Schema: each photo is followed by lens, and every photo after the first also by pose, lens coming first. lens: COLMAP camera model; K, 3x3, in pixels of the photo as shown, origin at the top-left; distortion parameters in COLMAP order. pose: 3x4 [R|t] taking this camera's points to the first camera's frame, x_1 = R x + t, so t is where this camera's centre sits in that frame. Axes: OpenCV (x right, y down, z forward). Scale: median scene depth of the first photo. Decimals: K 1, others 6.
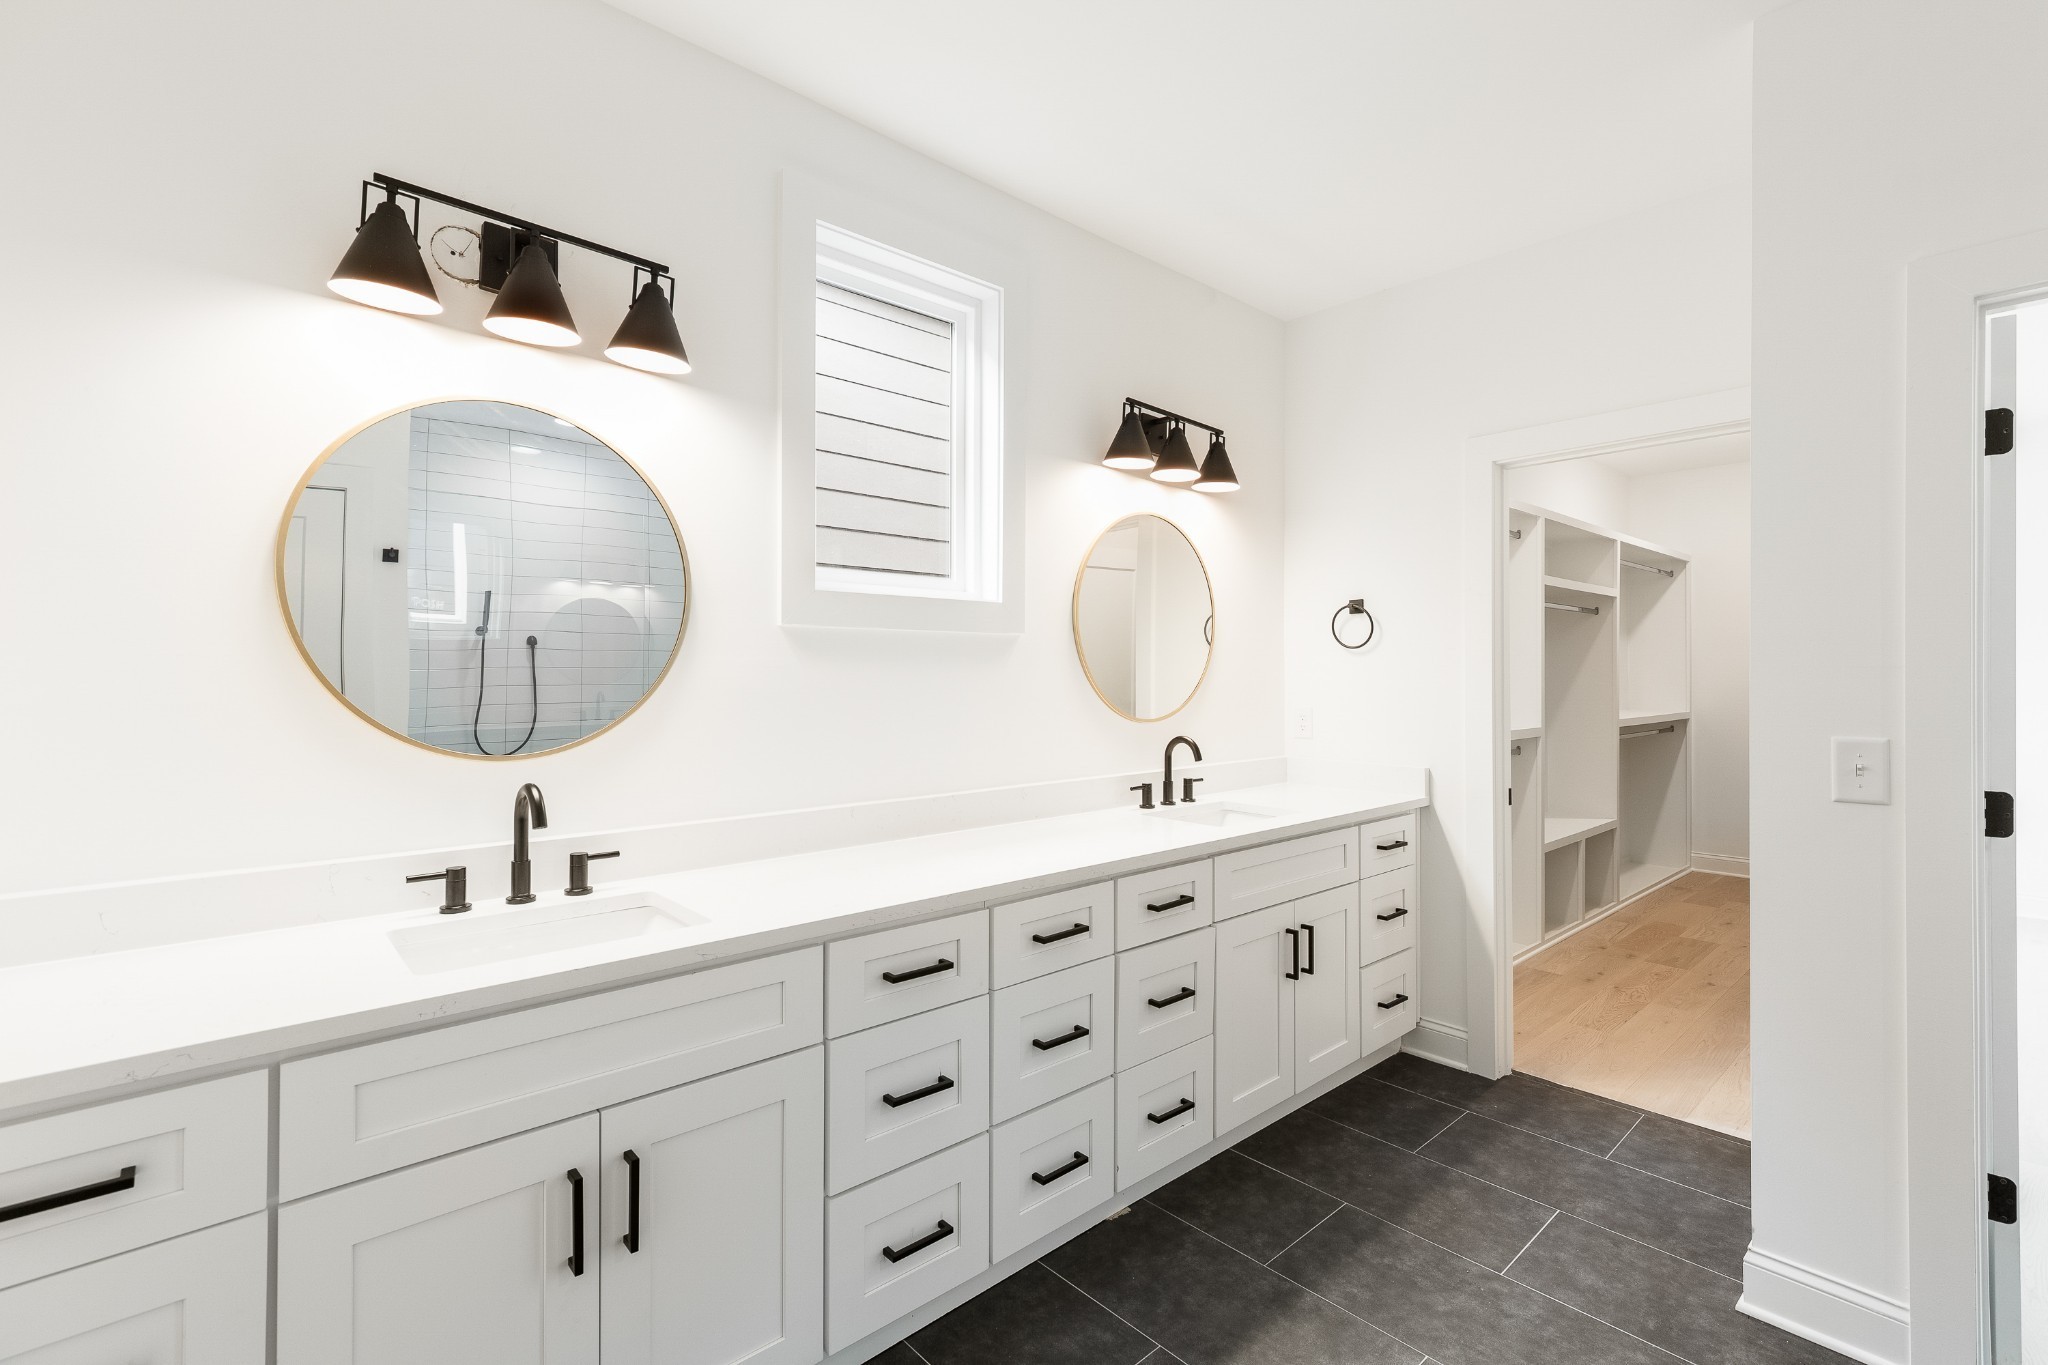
lens RADIAL K [[901.7, 0, 1019.8], [0, 901.7, 666.5], [0, 0, 1]] dist [-0.001116, -0.000453]
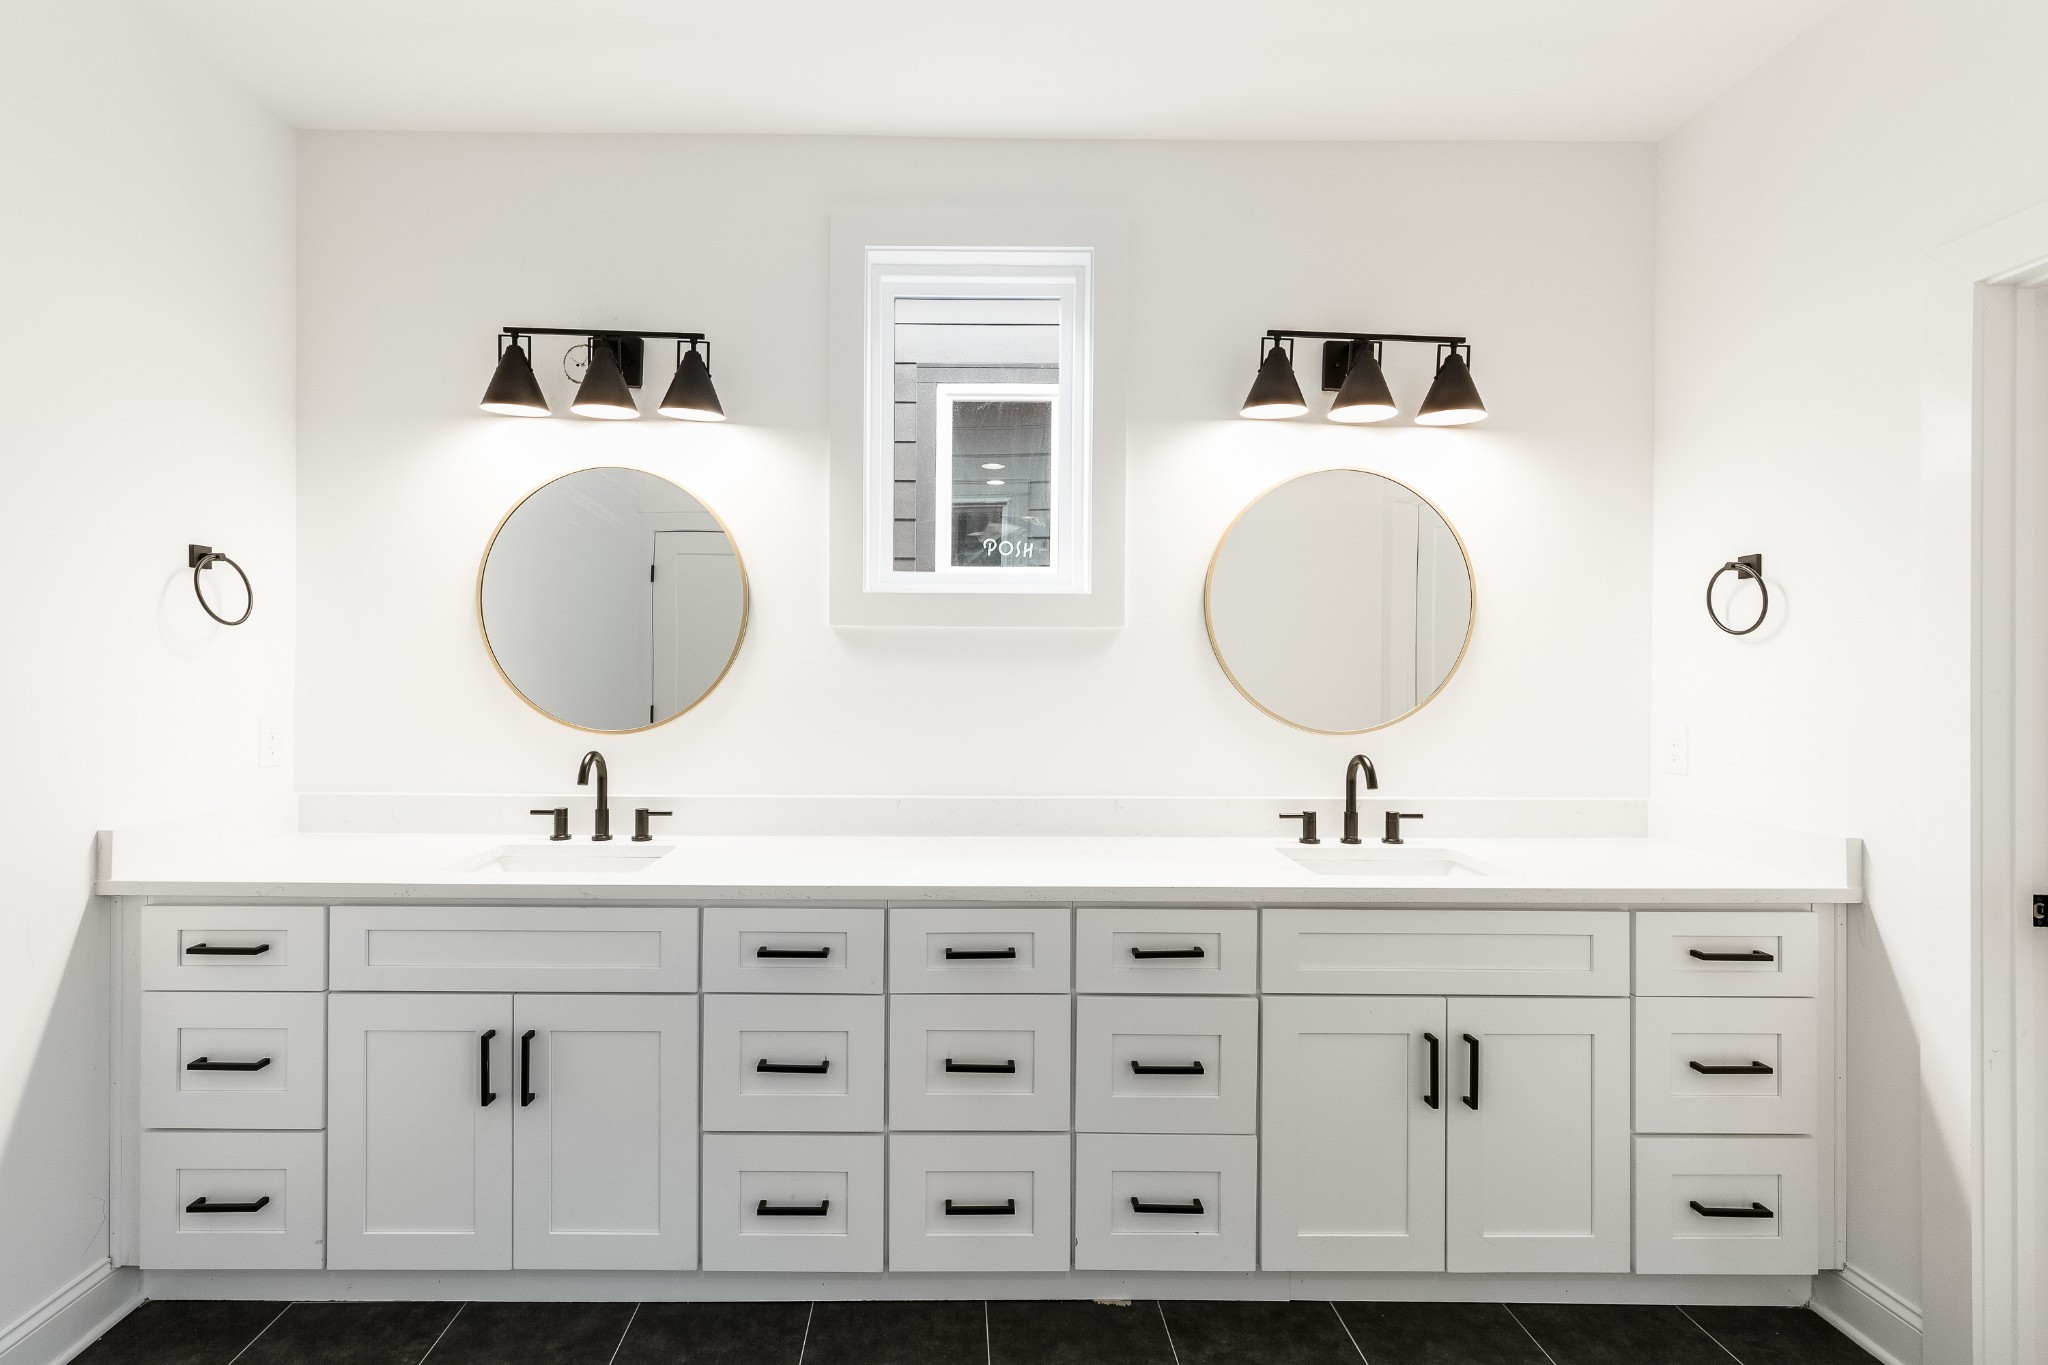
lens RADIAL K [[901.7, 0, 1014.0], [0, 901.7, 687.0], [0, 0, 1]] dist [-0.001116, -0.000453]
pose [[0.750620, 0.008368, -0.660681, 0.721060], [0.001062, 0.999903, 0.013871, 0.013960], [0.660733, -0.011113, 0.750539, 0.362623]]
